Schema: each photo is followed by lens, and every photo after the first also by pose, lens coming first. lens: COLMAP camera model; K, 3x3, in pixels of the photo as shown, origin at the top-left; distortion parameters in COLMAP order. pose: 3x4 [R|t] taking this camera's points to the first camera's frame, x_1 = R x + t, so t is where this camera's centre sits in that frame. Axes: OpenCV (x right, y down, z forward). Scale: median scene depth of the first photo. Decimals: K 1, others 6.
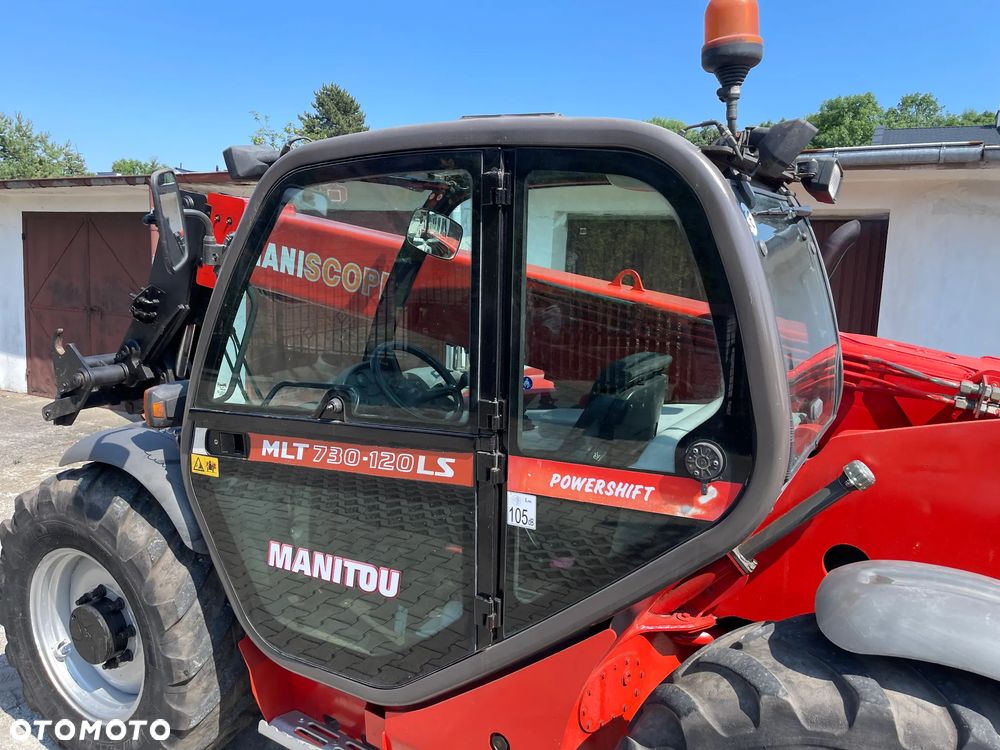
lens RADIAL K [[764.4, 0, 508.9], [0, 764.4, 363.0], [0, 0, 1]] dist [0.068204, -0.083039]
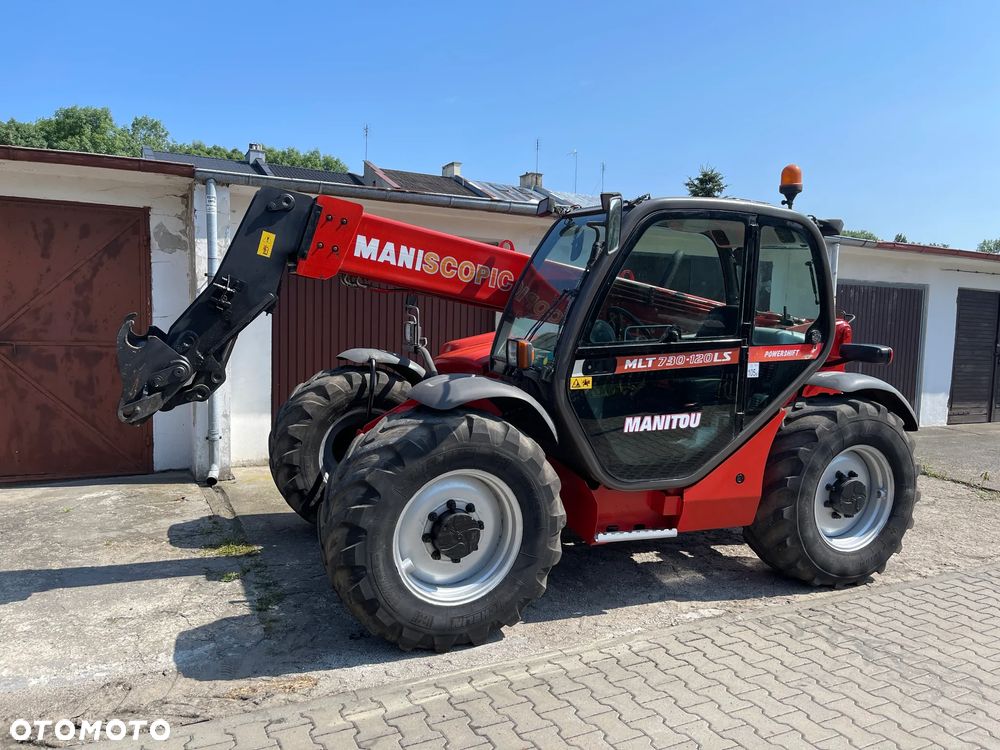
lens RADIAL K [[764.4, 0, 510.7], [0, 764.4, 382.2], [0, 0, 1]] dist [0.068204, -0.083039]
pose [[0.583642, -0.090035, 0.807004, -1.682388], [0.087937, 0.994997, 0.047412, 0.039041], [-0.807236, 0.043294, 0.588639, 0.160825]]
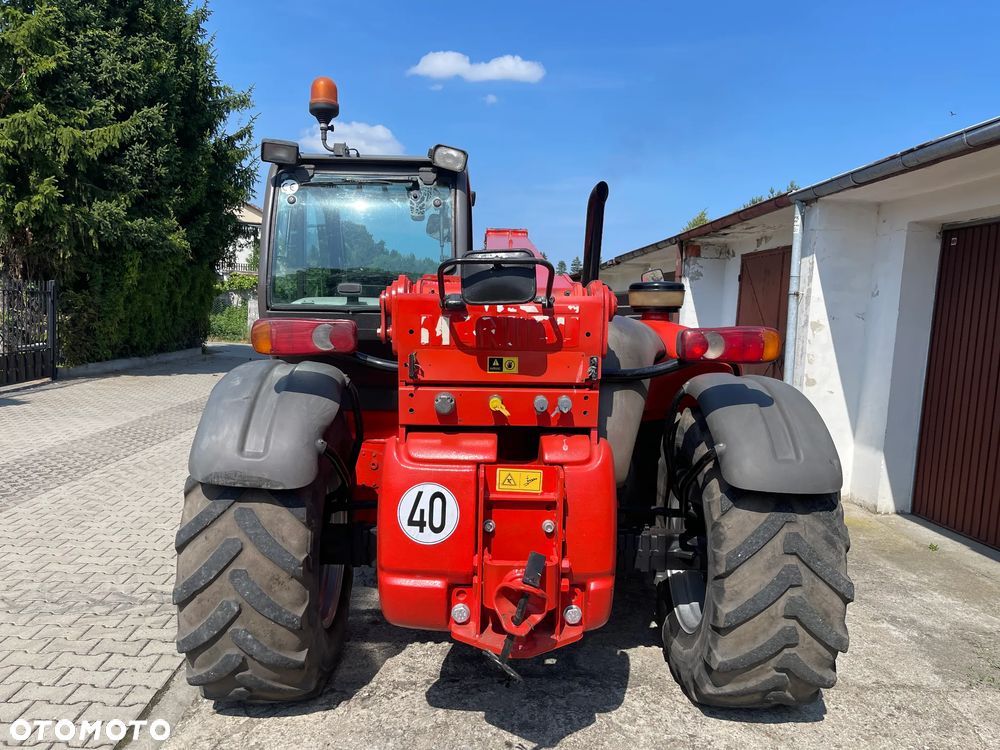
lens RADIAL K [[764.4, 0, 505.9], [0, 764.4, 378.0], [0, 0, 1]] dist [0.068204, -0.083039]
pose [[0.523807, 0.059629, -0.849747, 1.542617], [-0.136969, 0.990463, -0.014928, 0.177335], [0.840753, 0.124209, 0.526979, 0.285992]]
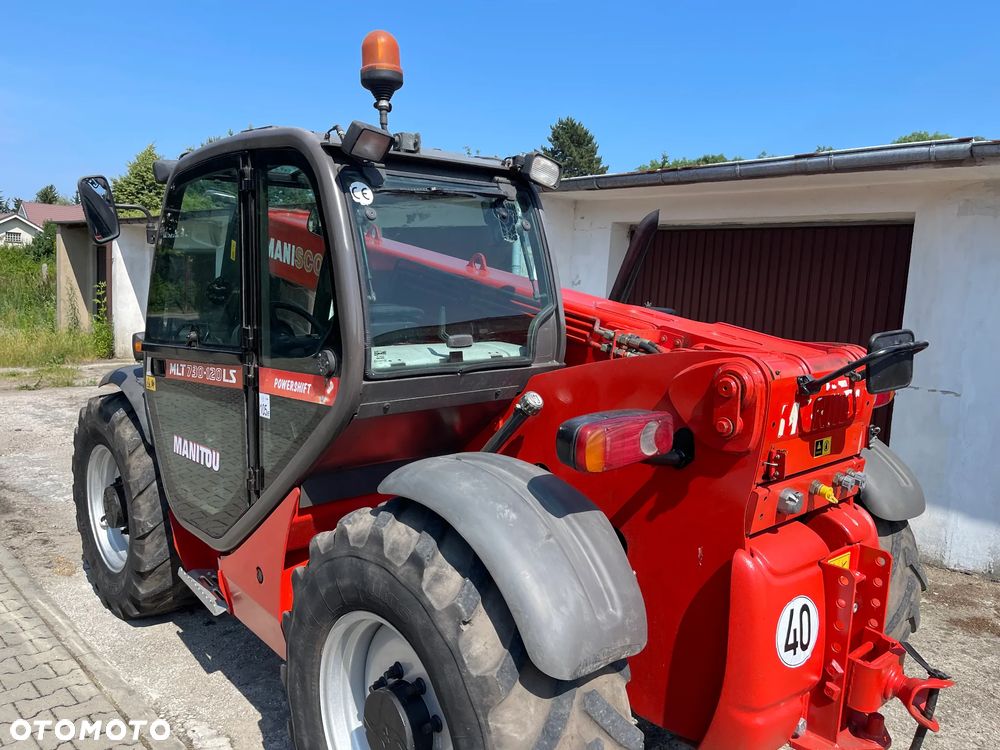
lens RADIAL K [[764.4, 0, 501.5], [0, 764.4, 380.9], [0, 0, 1]] dist [0.068204, -0.083039]
pose [[0.950241, 0.048768, -0.307674, 0.637385], [-0.053226, 0.998564, -0.006112, 0.096355], [0.306934, 0.022184, 0.951472, -0.164720]]
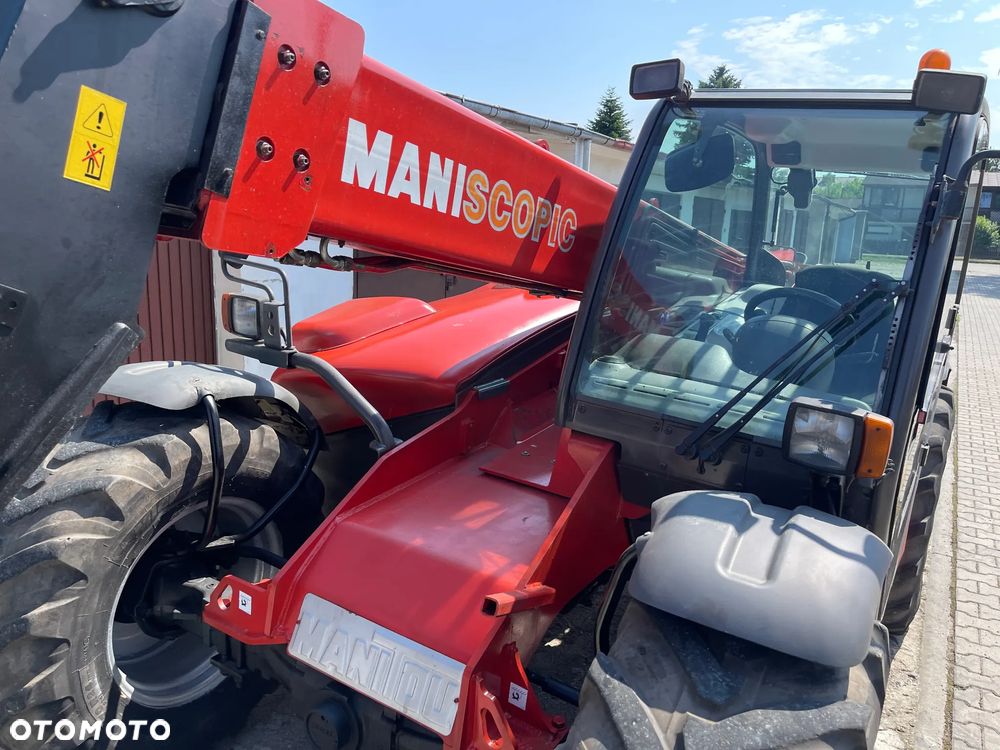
lens RADIAL K [[764.4, 0, 510.0], [0, 764.4, 372.8], [0, 0, 1]] dist [0.068204, -0.083039]
pose [[0.042371, -0.246825, 0.968133, -1.082251], [0.075737, 0.967009, 0.243224, -0.179783], [-0.996227, 0.063018, 0.059667, 1.271073]]
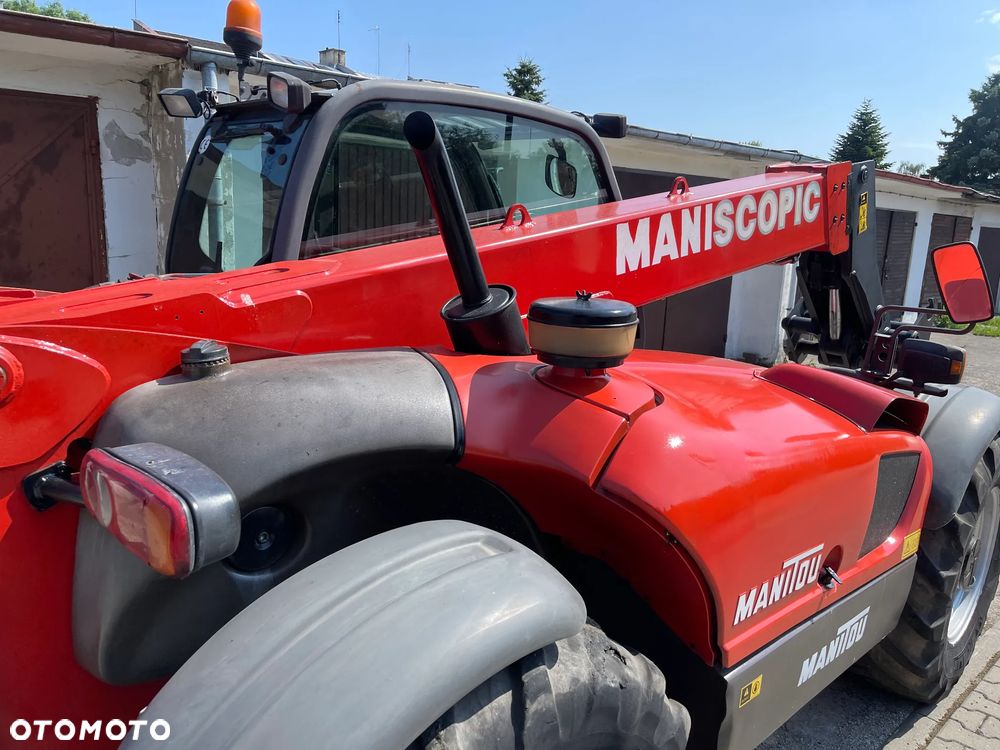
lens RADIAL K [[764.4, 0, 509.6], [0, 764.4, 369.2], [0, 0, 1]] dist [0.068204, -0.083039]
pose [[0.333686, -0.209068, 0.919208, -1.706221], [0.079626, 0.977863, 0.193503, -0.189672], [-0.939315, 0.008624, 0.342947, 1.156047]]
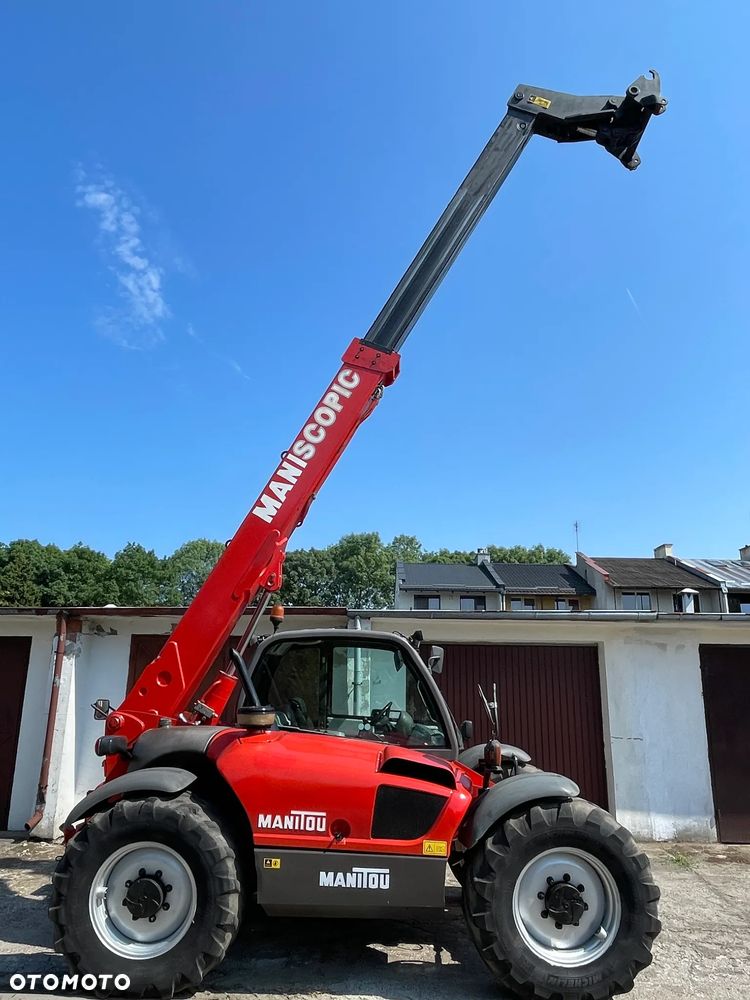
lens RADIAL K [[733.6, 0, 368.4], [0, 733.6, 491.5], [0, 0, 1]] dist [0.012459, -0.030333]
pose [[0.900324, 0.086484, 0.426541, -1.642868], [0.072723, 0.936384, -0.343360, 0.057895], [-0.429101, 0.340155, 0.836760, -0.724616]]
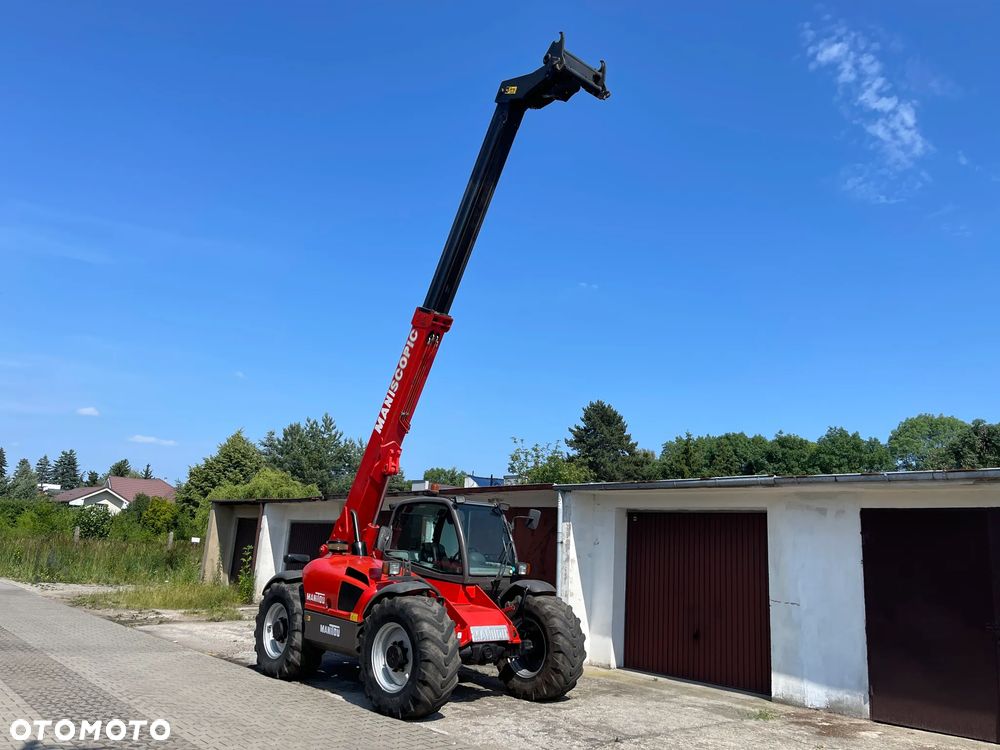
lens RADIAL K [[764.4, 0, 493.6], [0, 764.4, 377.4], [0, 0, 1]] dist [0.068204, -0.083039]
pose [[0.931069, -0.066025, -0.358819, 1.171618], [-0.066613, 0.936194, -0.345114, 0.409003], [0.358710, 0.345228, 0.867263, -2.013665]]
